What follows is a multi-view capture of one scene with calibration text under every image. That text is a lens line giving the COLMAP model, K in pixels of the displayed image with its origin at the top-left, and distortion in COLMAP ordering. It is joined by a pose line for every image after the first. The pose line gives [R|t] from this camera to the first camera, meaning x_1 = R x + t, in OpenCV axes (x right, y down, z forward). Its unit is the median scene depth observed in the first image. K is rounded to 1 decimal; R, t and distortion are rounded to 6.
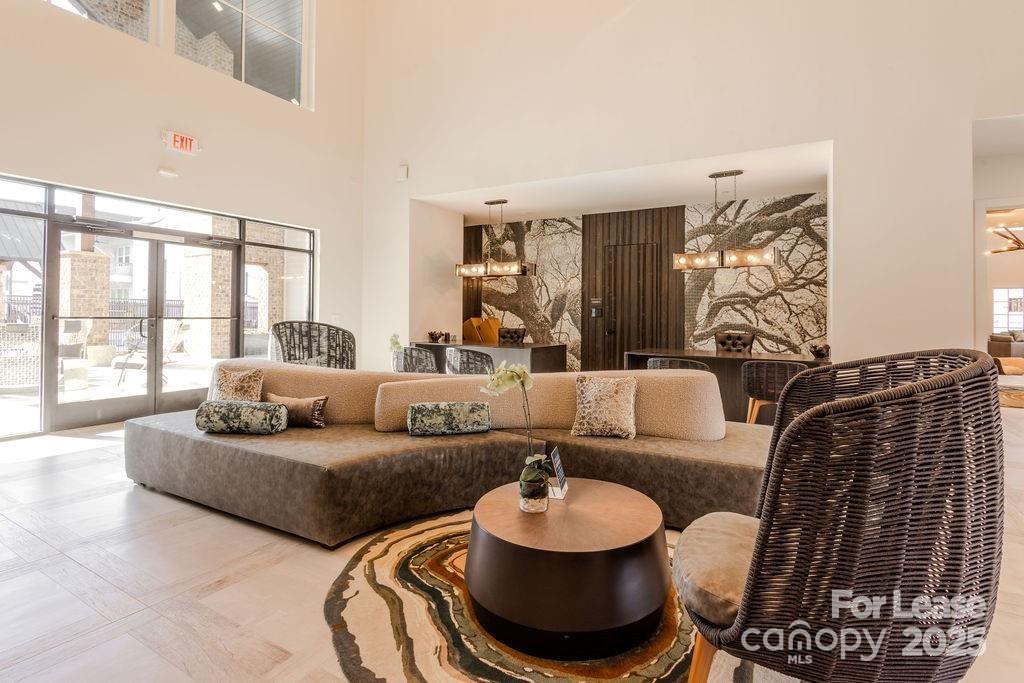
lens RADIAL K [[488.4, 0, 512.9], [0, 488.4, 310.5], [0, 0, 1]] dist [0.001462, 0.000138]
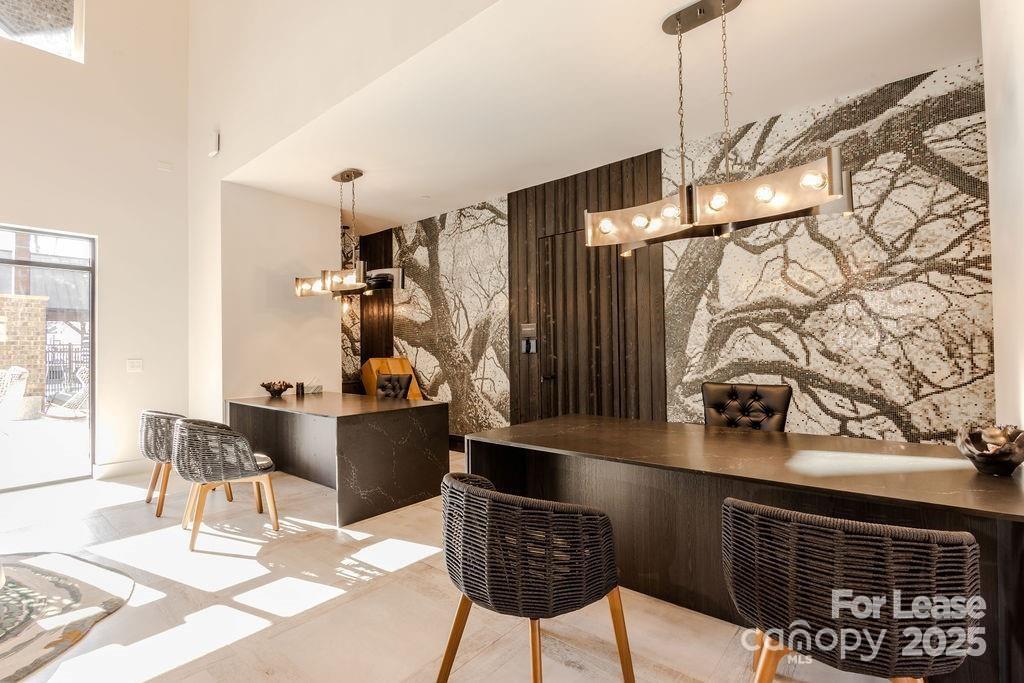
lens RADIAL K [[470.4, 0, 488.9], [0, 470.4, 344.8], [0, 0, 1]] dist [-0.001276, -0.000926]
pose [[0.982481, -0.027983, -0.184252, 0.251261], [0.027130, 0.999606, -0.007150, 0.005904], [0.184380, 0.002026, 0.982853, 0.437251]]
